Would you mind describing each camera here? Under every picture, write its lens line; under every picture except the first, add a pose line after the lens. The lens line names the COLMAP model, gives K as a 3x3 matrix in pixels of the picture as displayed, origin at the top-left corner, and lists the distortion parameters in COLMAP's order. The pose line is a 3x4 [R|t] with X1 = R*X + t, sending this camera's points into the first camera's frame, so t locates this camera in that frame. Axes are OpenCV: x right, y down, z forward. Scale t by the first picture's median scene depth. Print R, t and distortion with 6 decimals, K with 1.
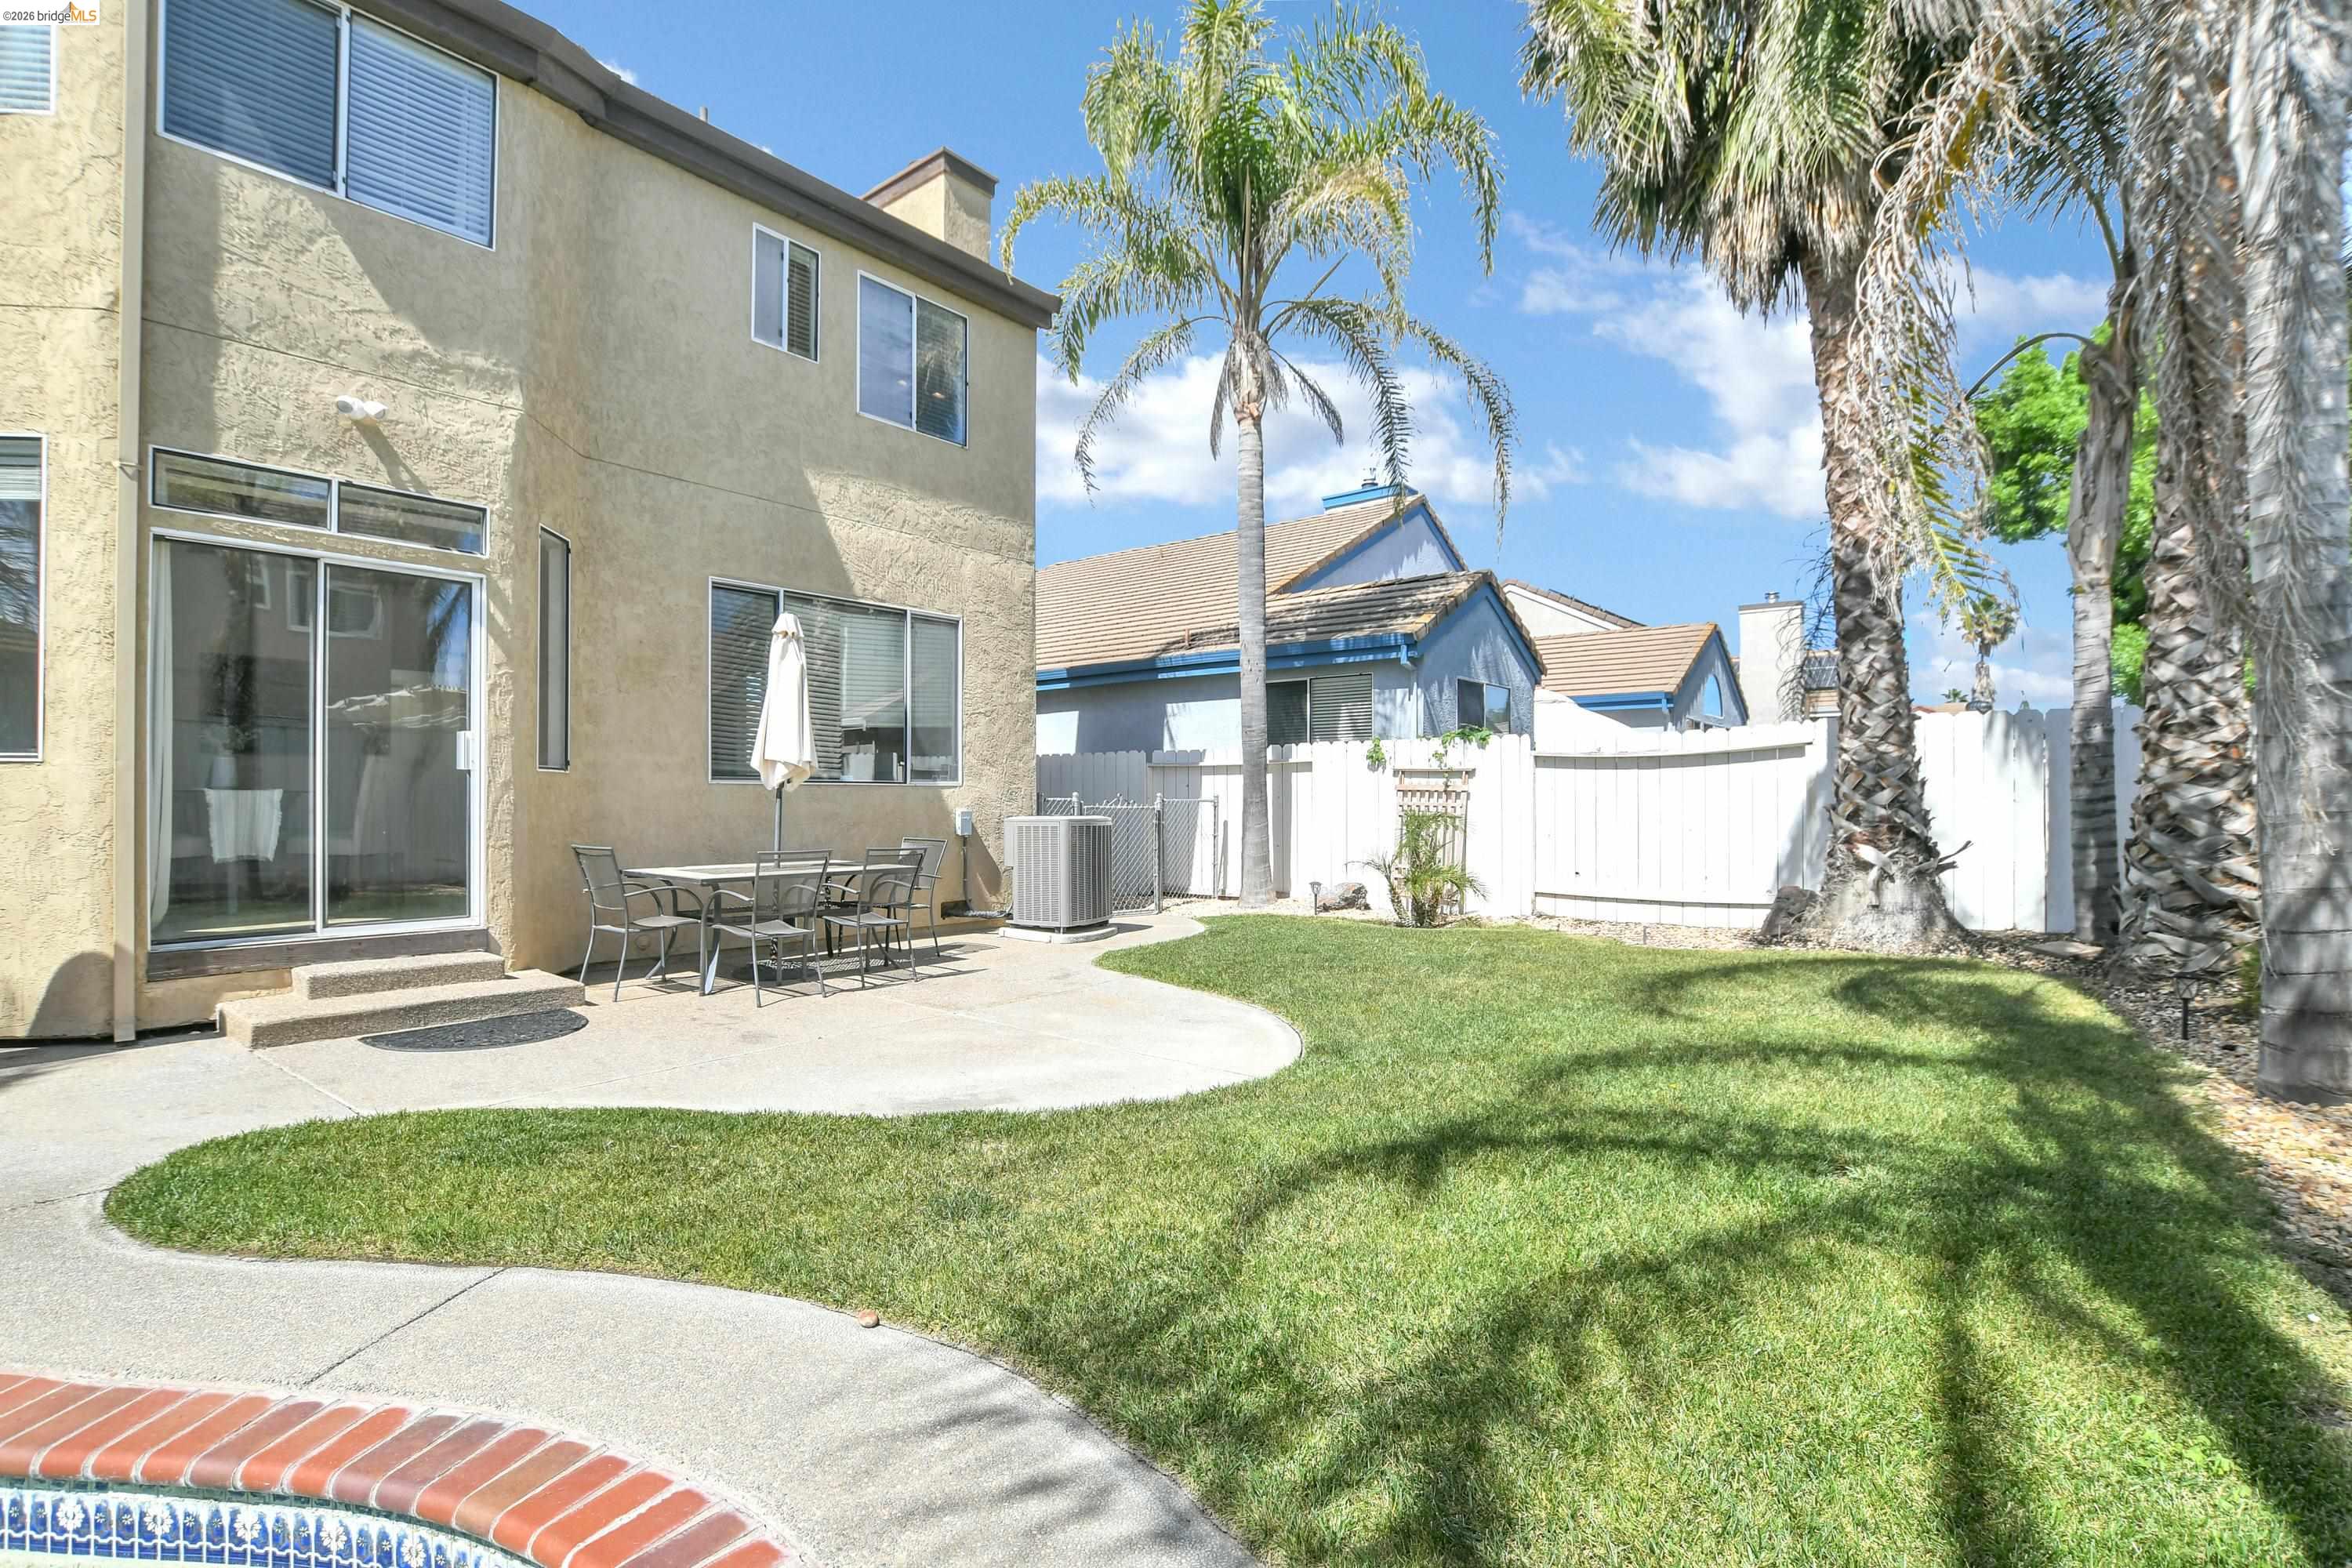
lens RADIAL K [[1071.4, 0, 1172.9], [0, 1071.4, 787.6], [0, 0, 1]] dist [-0.035093, 0.002673]
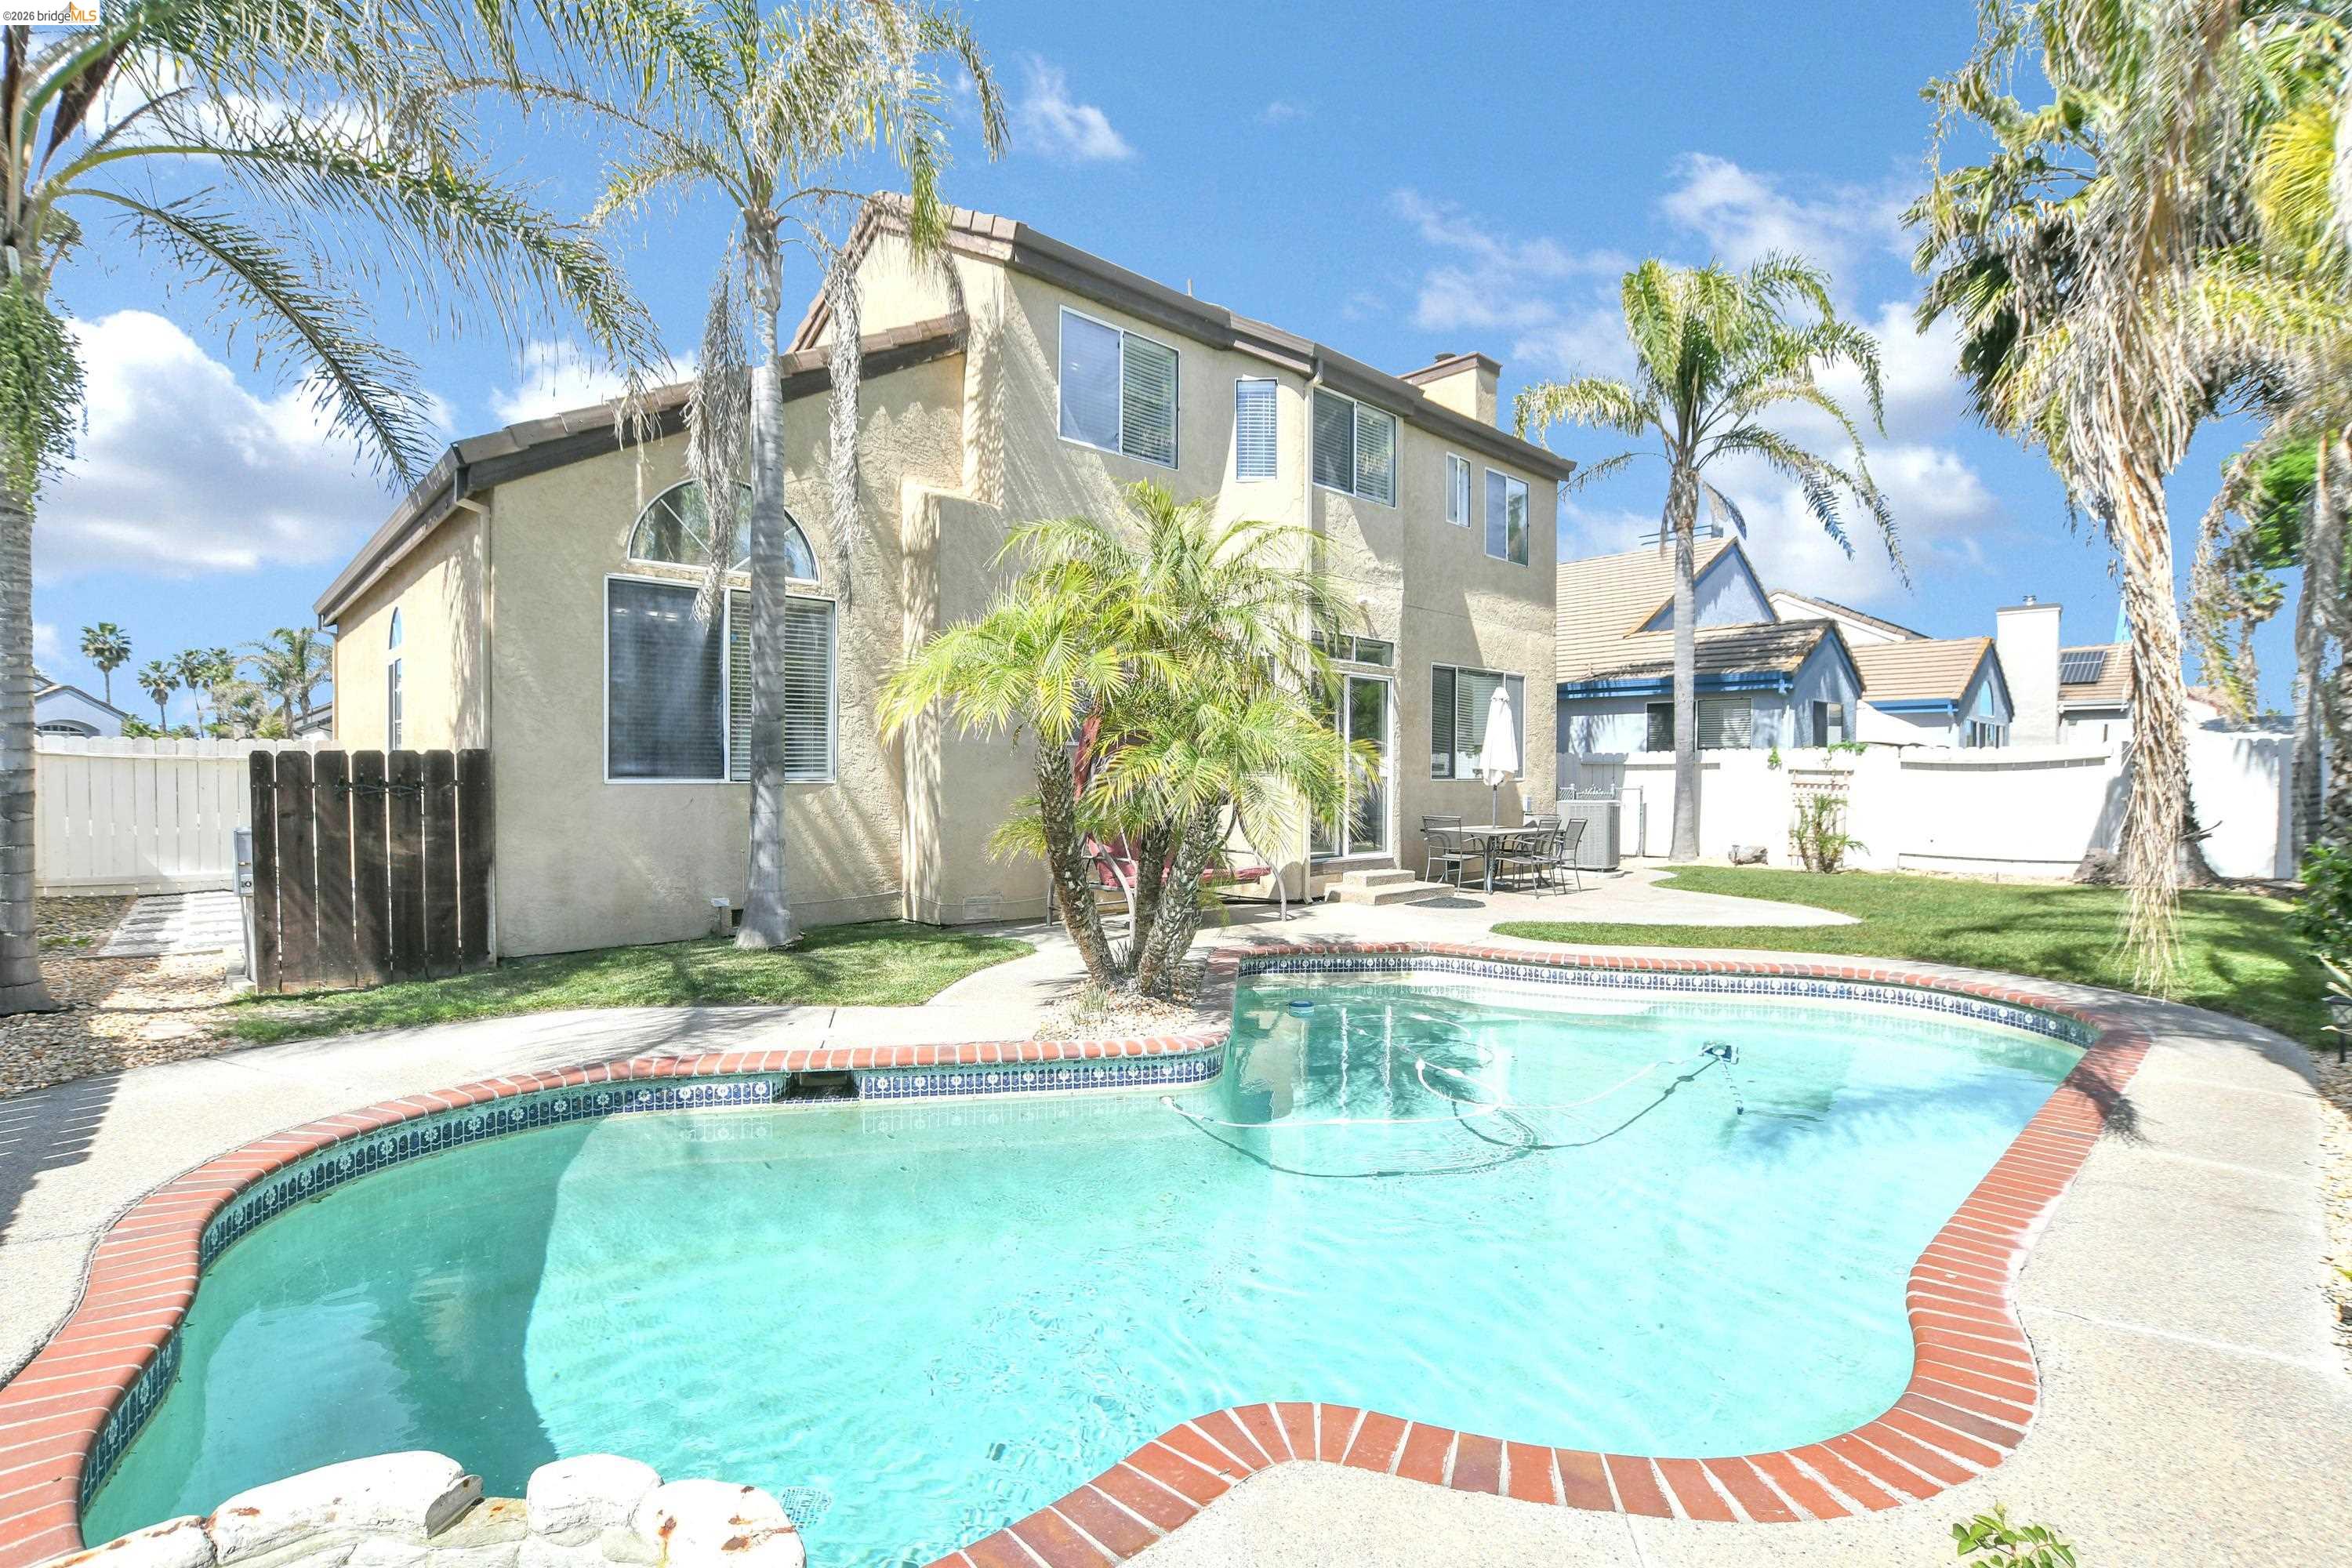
lens RADIAL K [[1071.4, 0, 1163.0], [0, 1071.4, 794.1], [0, 0, 1]] dist [-0.035093, 0.002673]
pose [[0.988521, 0.006378, -0.150948, -0.474680], [-0.002156, 0.999602, 0.028117, -0.024146], [0.151067, -0.027469, 0.988142, -0.634456]]
